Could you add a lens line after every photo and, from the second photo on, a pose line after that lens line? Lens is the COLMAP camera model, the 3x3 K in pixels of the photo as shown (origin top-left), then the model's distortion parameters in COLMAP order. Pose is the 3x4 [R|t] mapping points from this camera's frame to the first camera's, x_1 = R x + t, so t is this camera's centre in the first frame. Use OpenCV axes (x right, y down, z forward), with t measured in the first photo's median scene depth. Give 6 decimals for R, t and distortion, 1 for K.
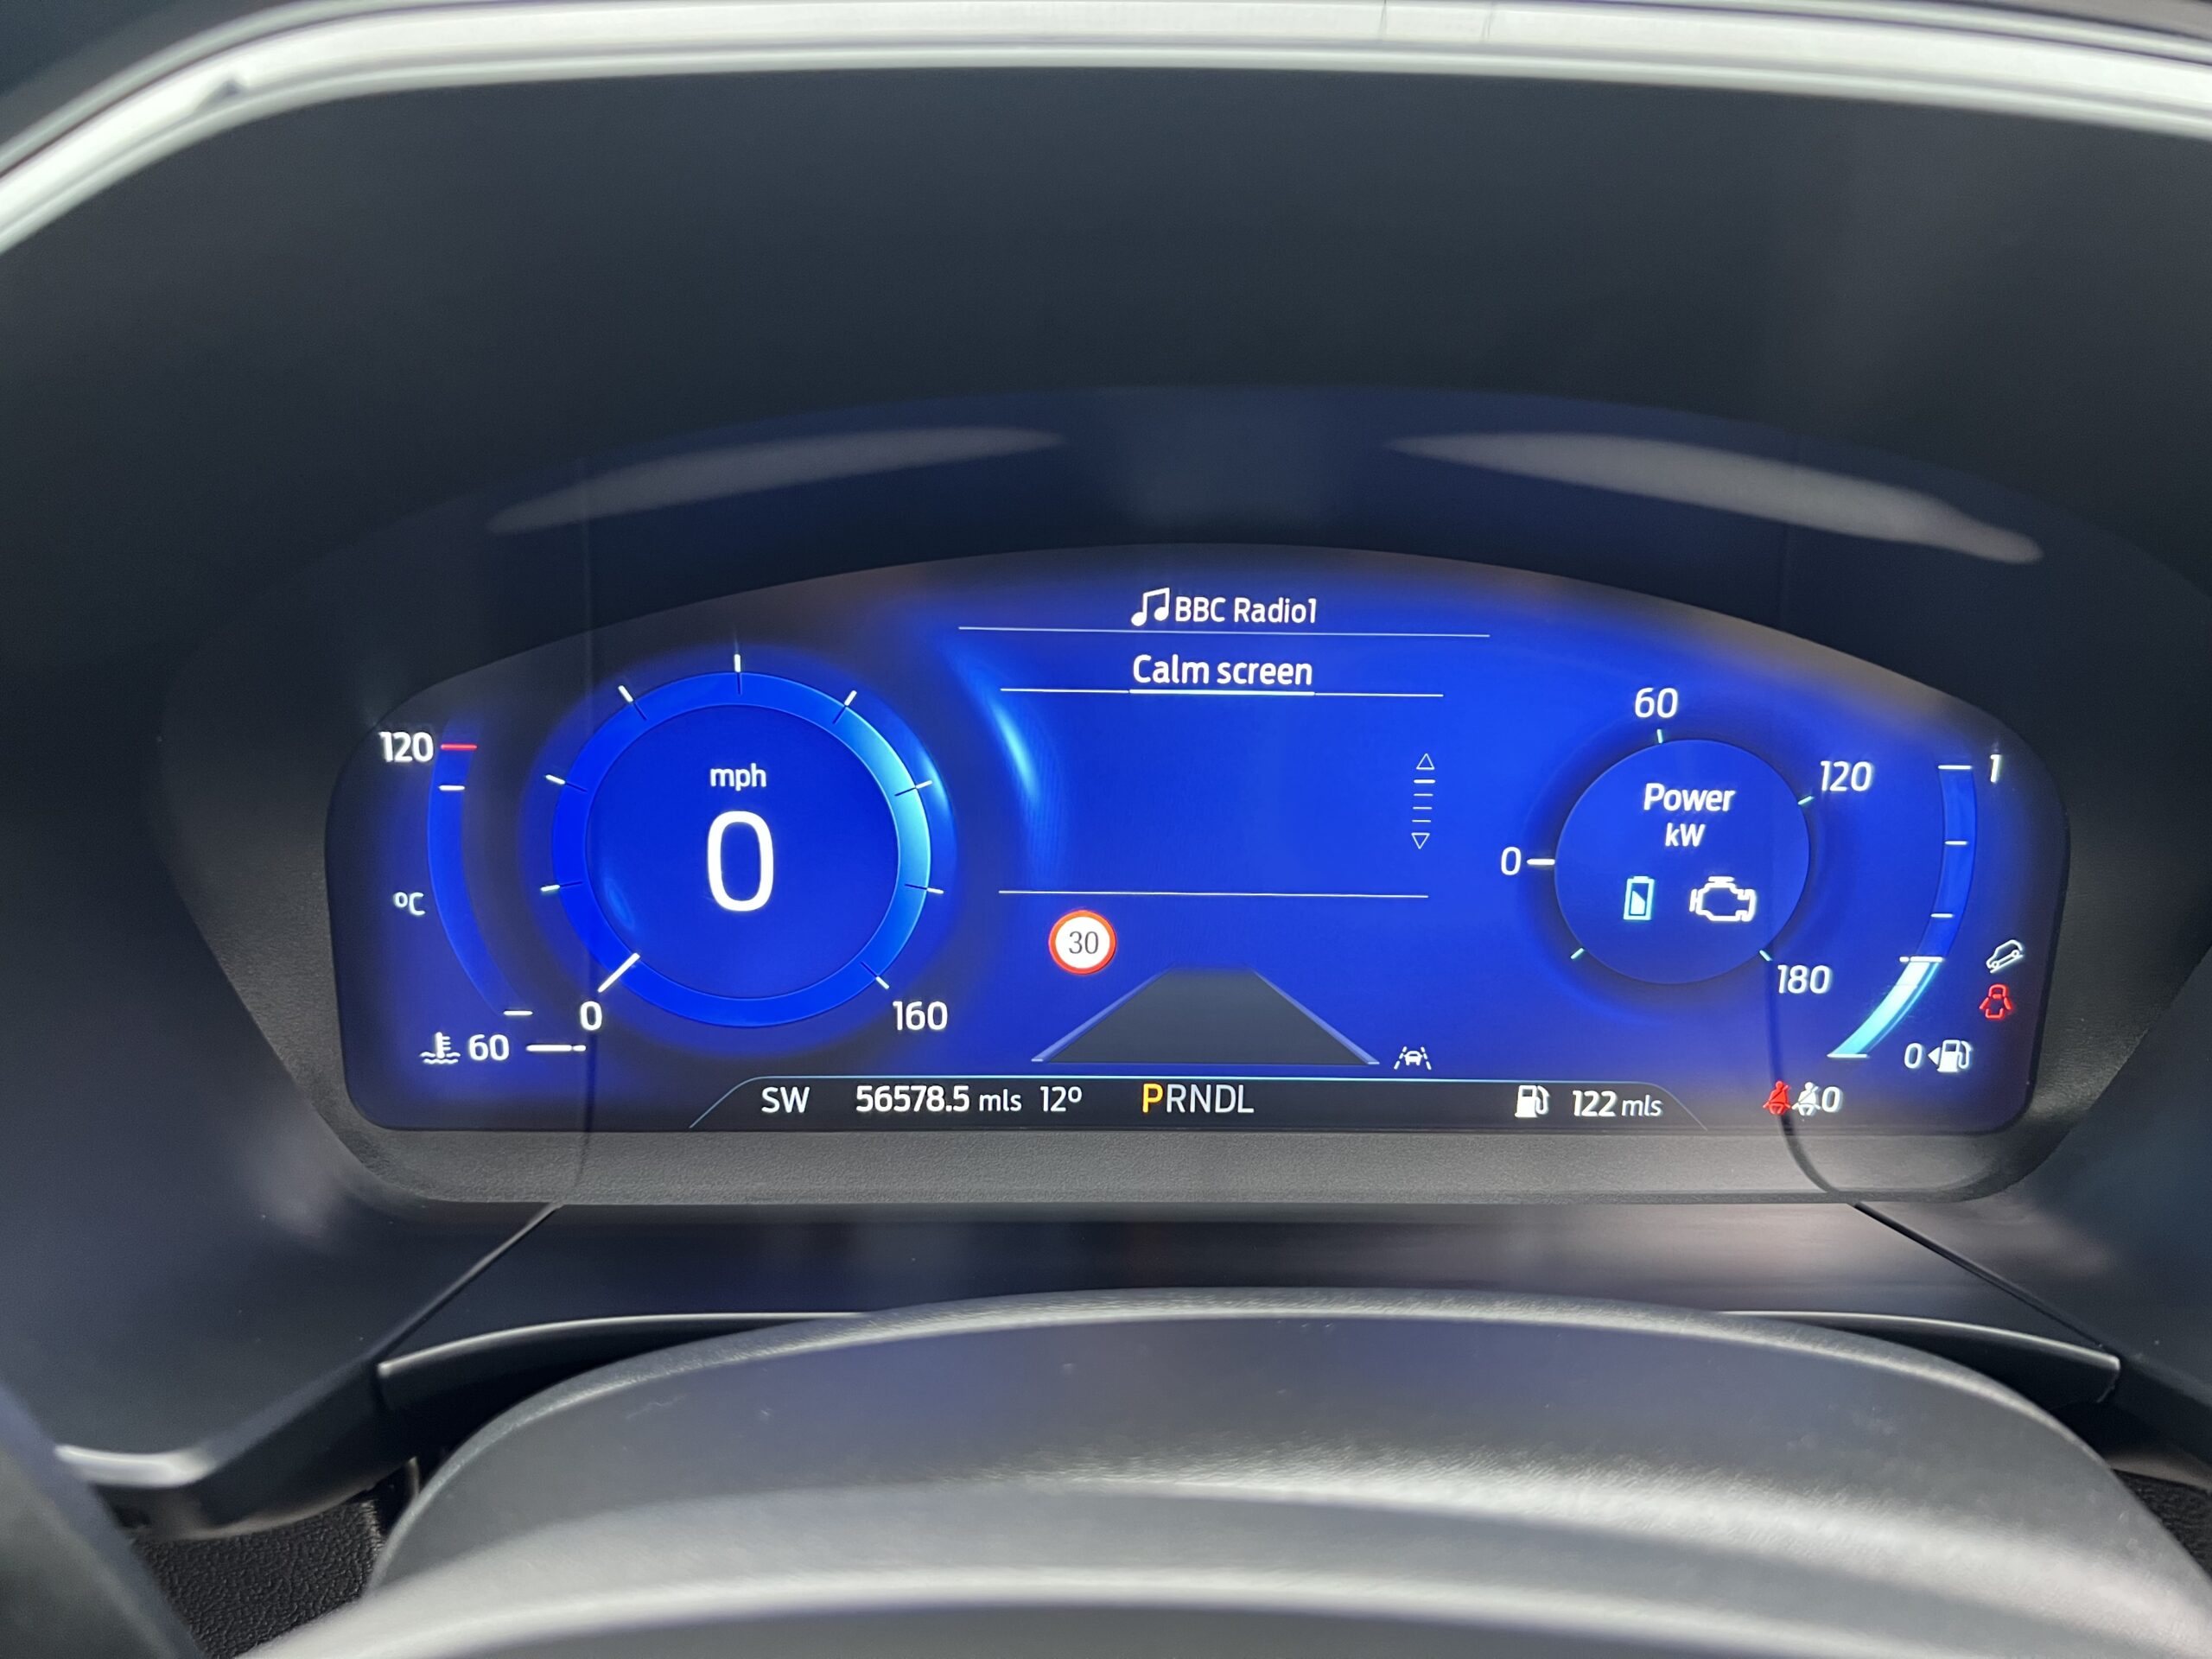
lens RADIAL K [[1659.9, 0, 1116.5], [0, 1659.9, 824.5], [0, 0, 1]] dist [0.049430, -0.065547]
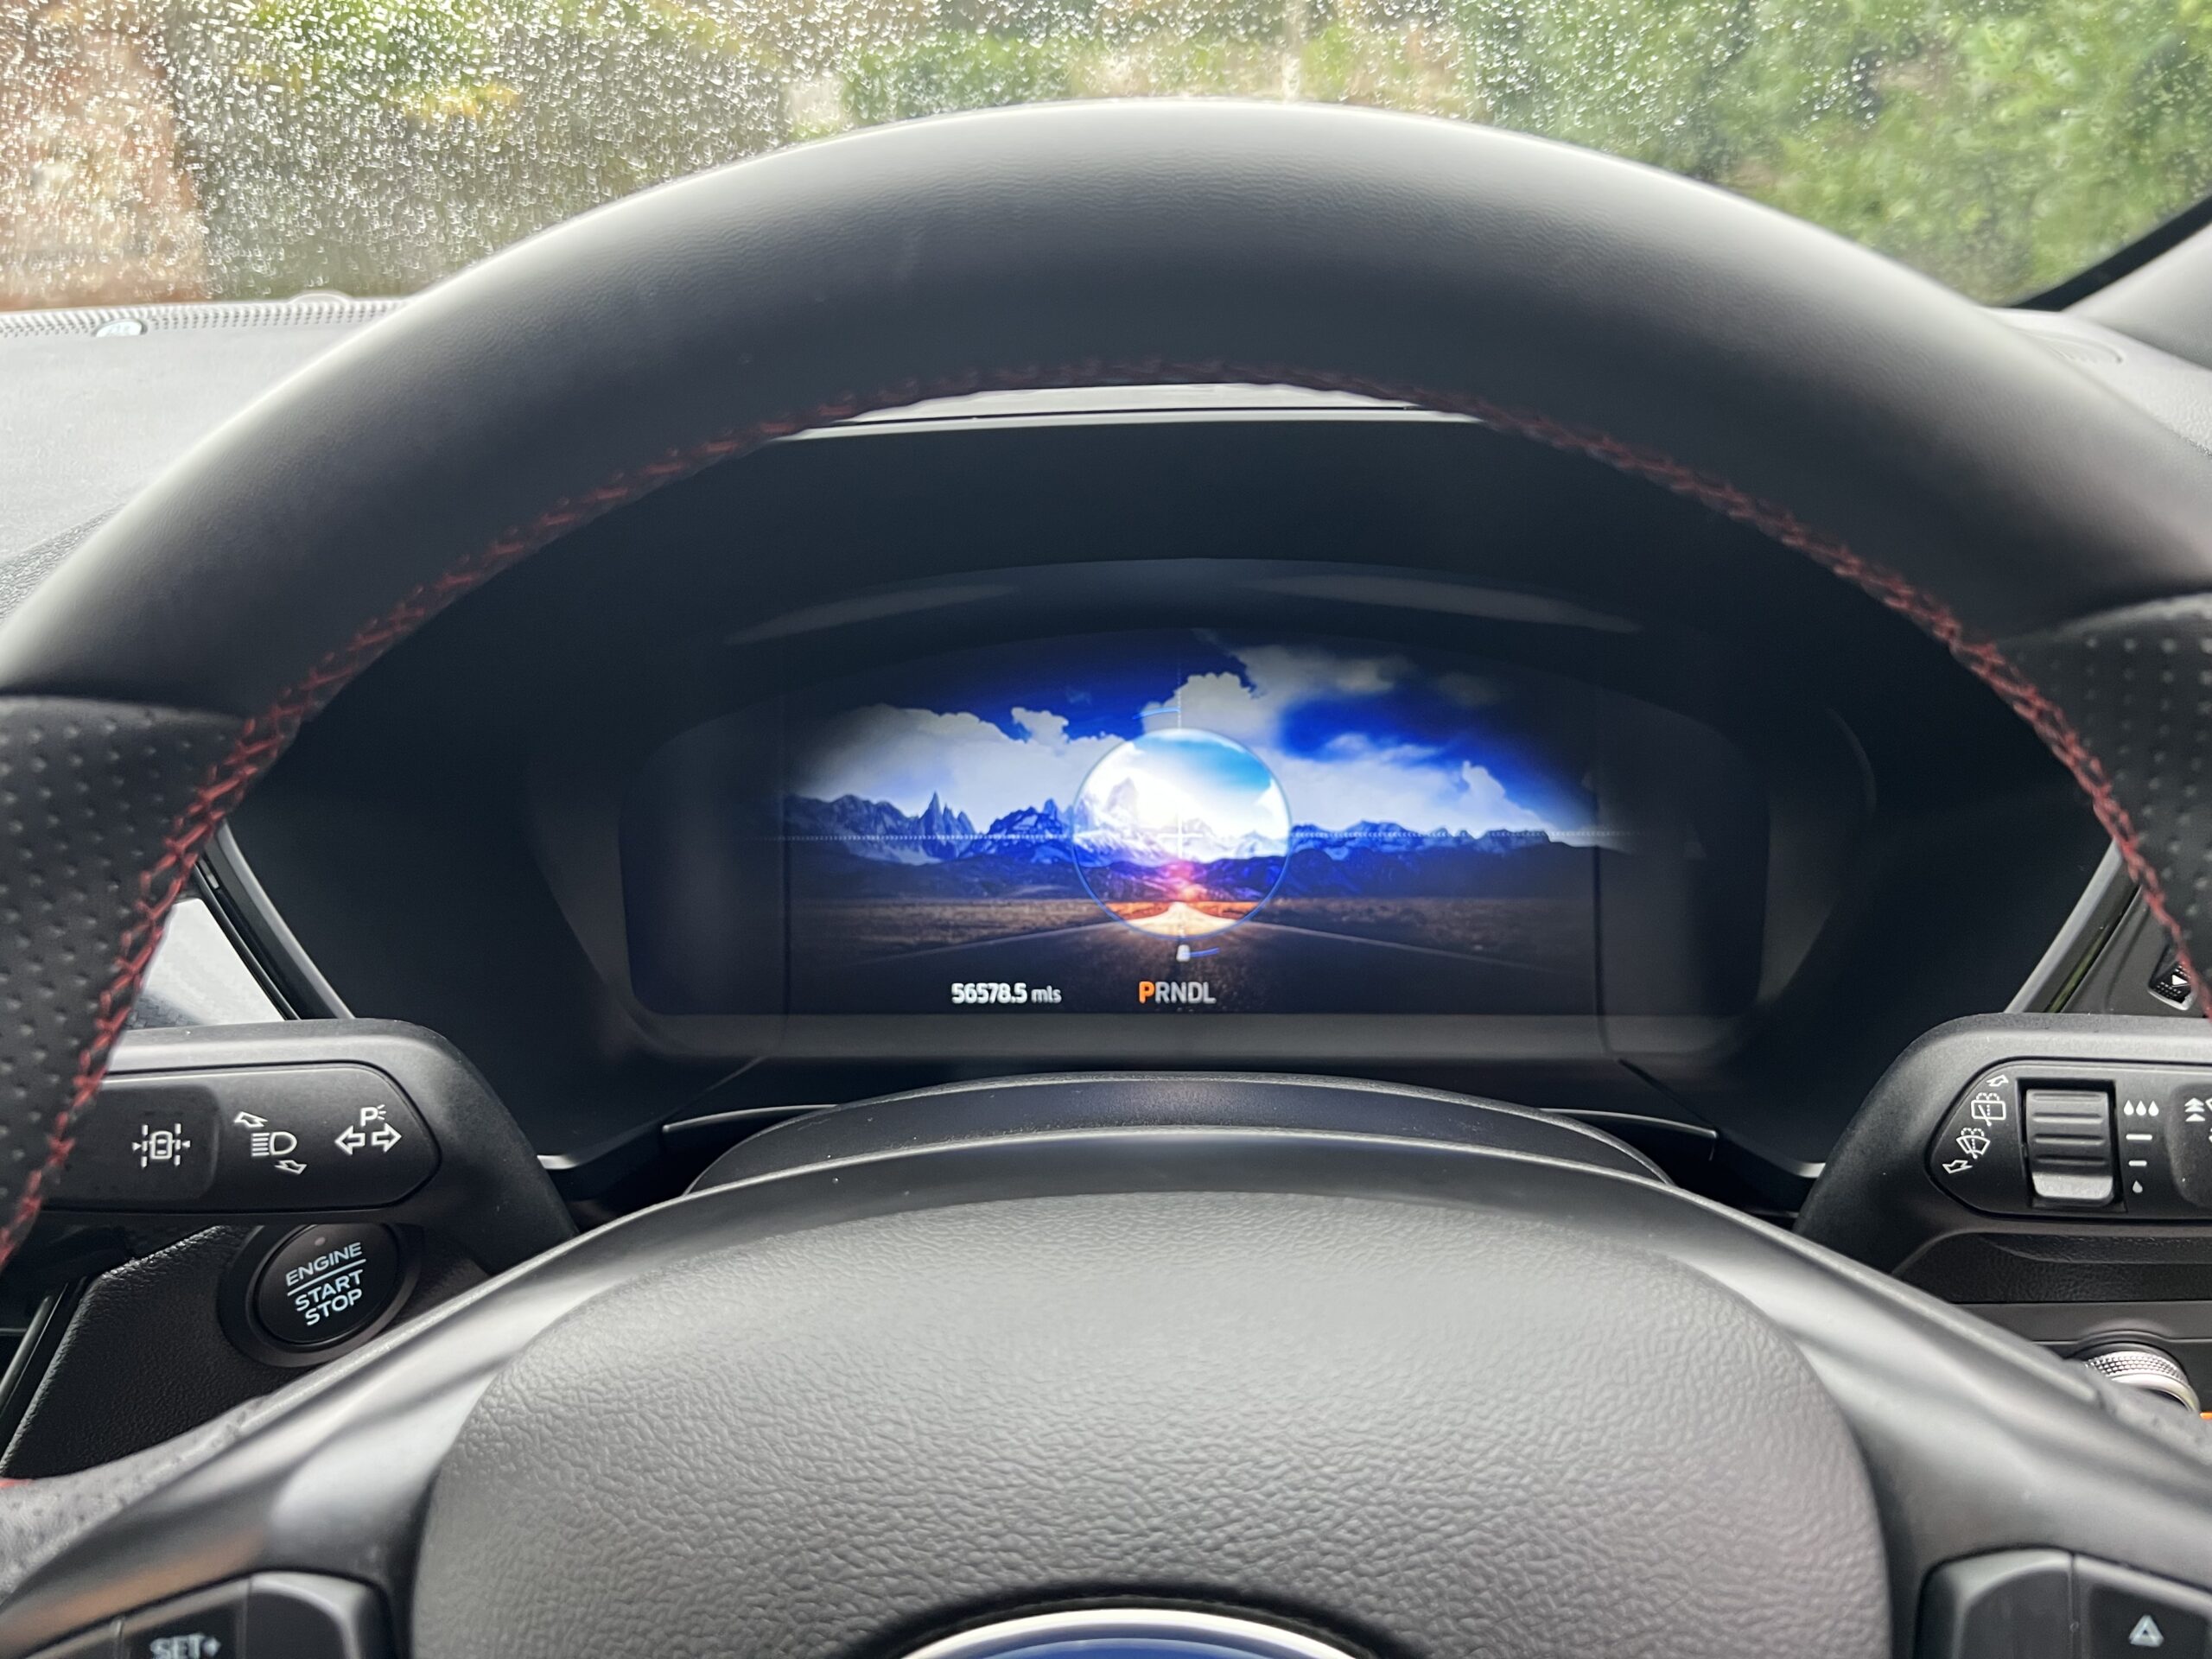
lens RADIAL K [[1679.3, 0, 1114.0], [0, 1679.3, 806.6], [0, 0, 1]] dist [0.021919, -0.024271]
pose [[0.991974, -0.018505, -0.125080, 0.185863], [0.016279, 0.999691, -0.018797, 0.026010], [0.125389, 0.016610, 0.991969, -0.507511]]
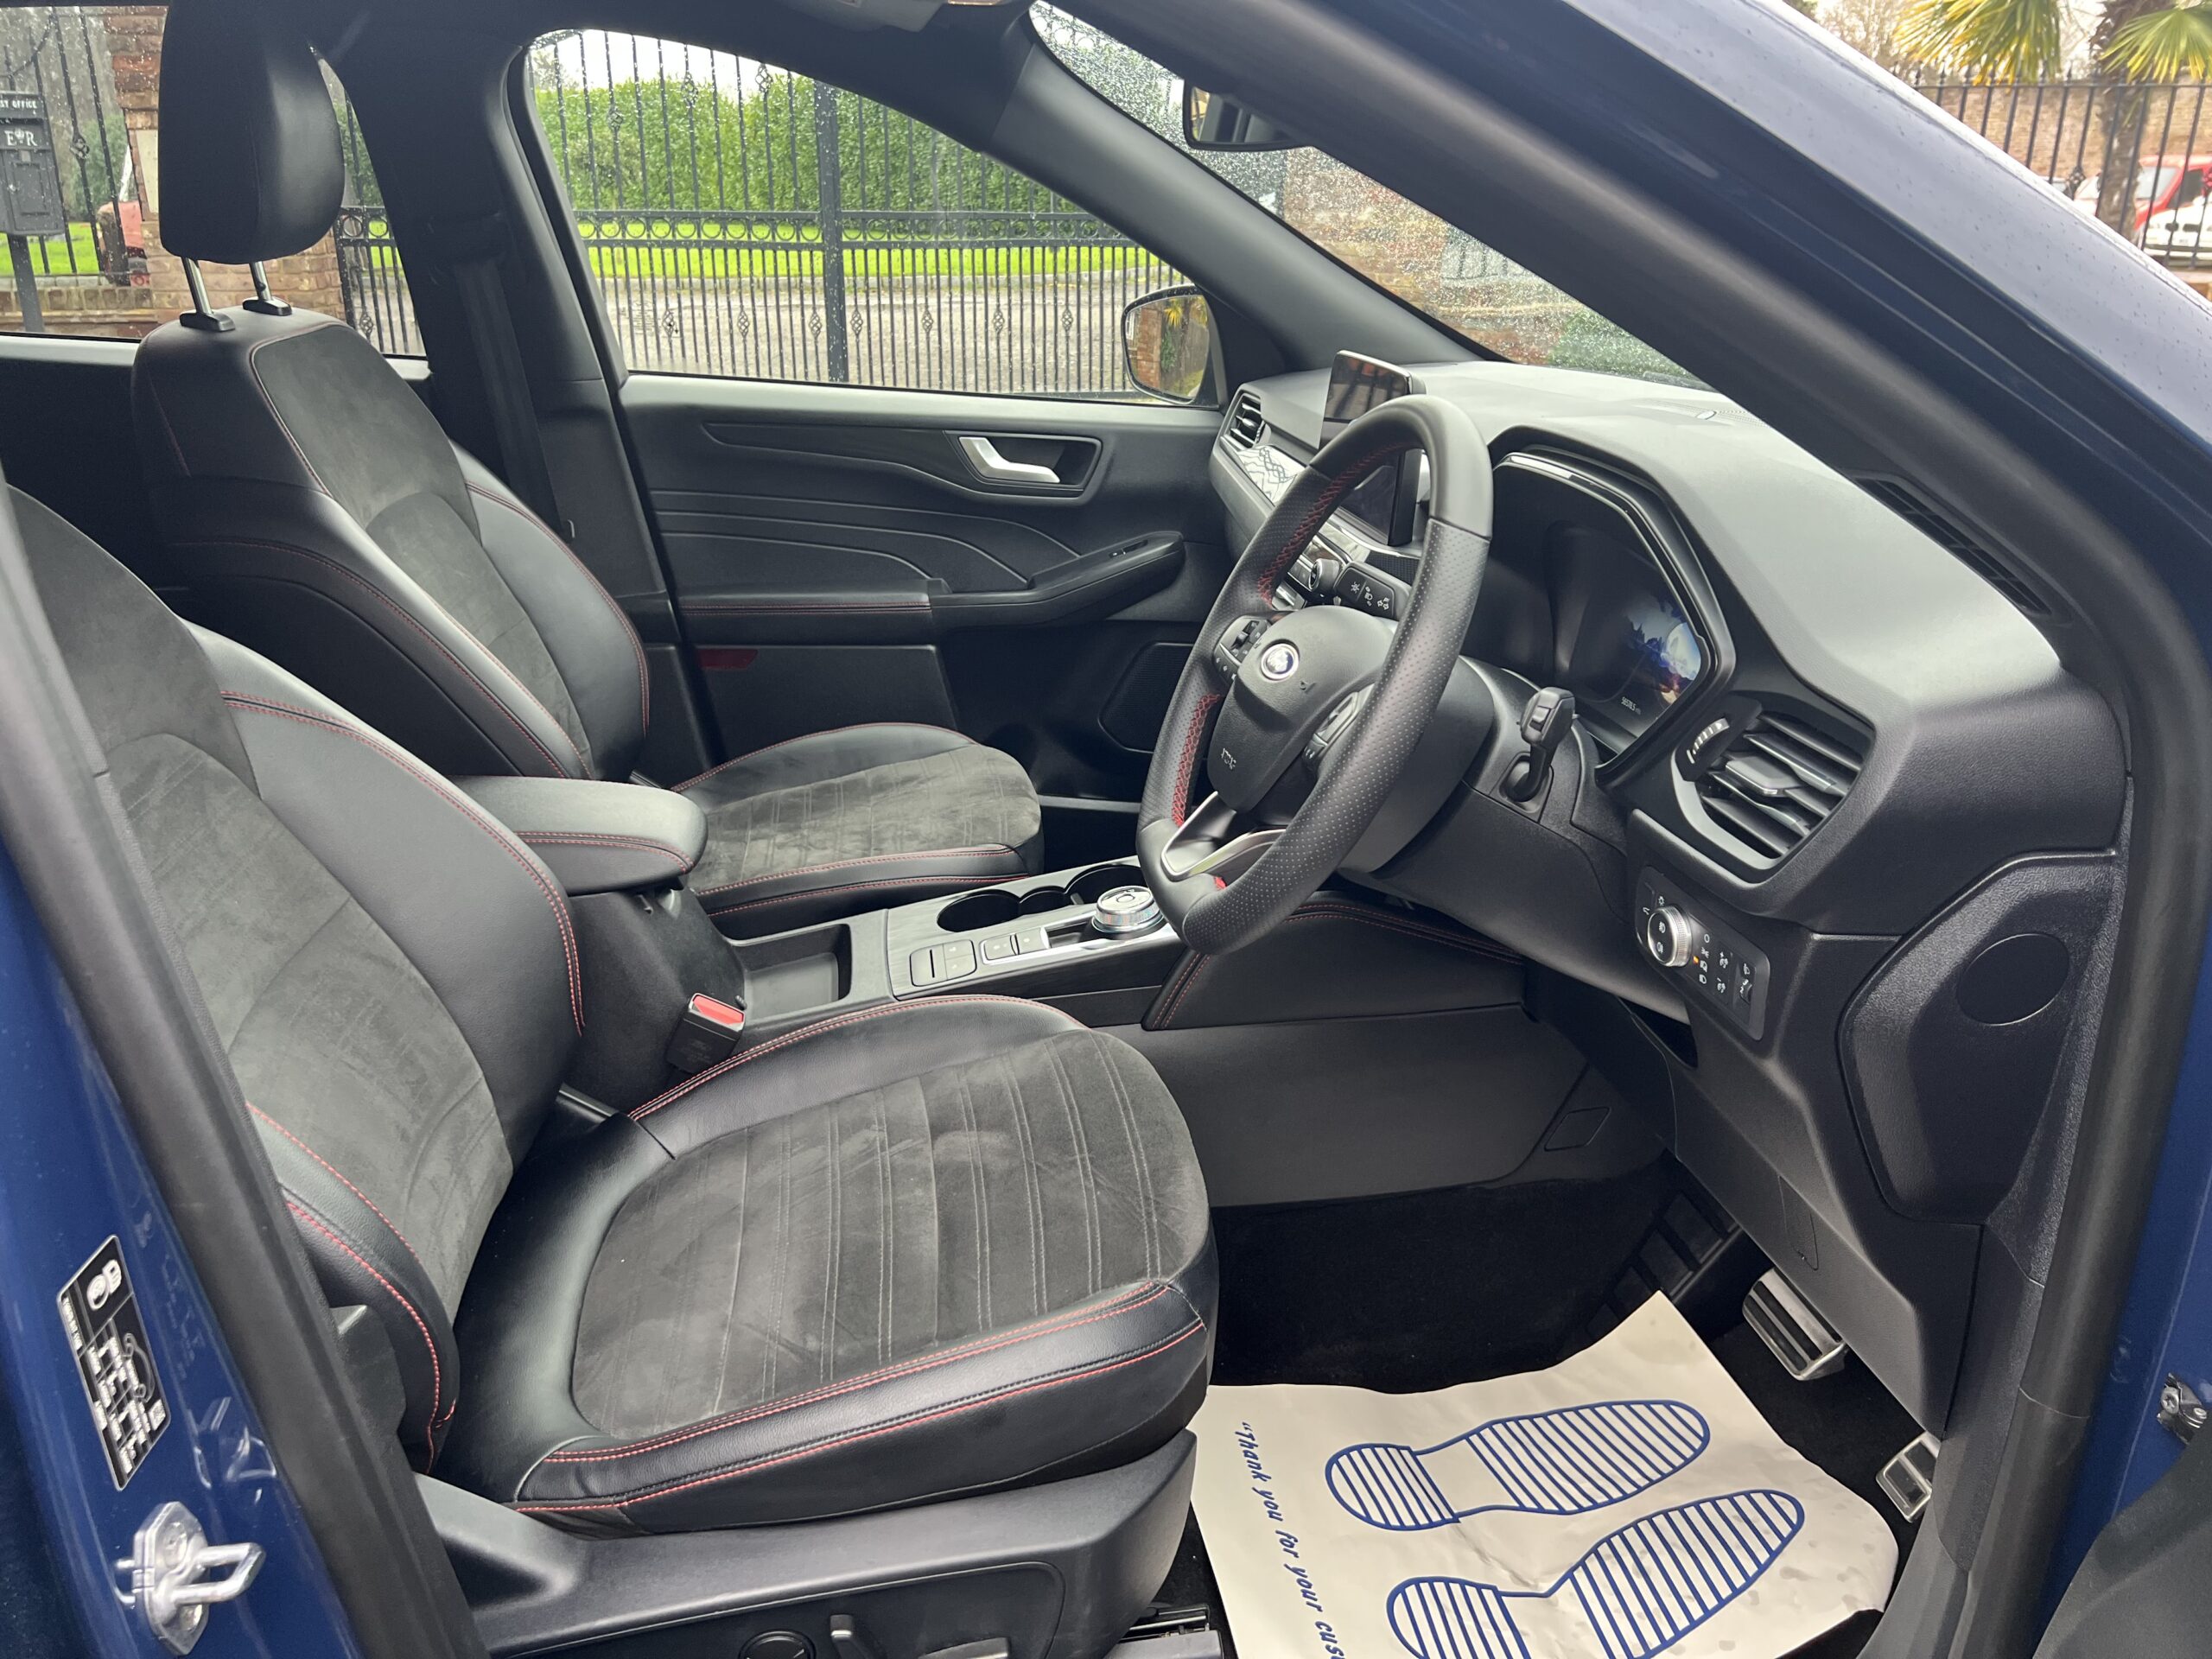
lens RADIAL K [[1659.9, 0, 1097.2], [0, 1659.9, 809.2], [0, 0, 1]] dist [0.049430, -0.065547]
pose [[0.086137, 0.310132, -0.946783, 3.694704], [-0.397593, 0.882061, 0.252759, -0.118686], [0.913510, 0.354663, 0.199285, -0.878092]]
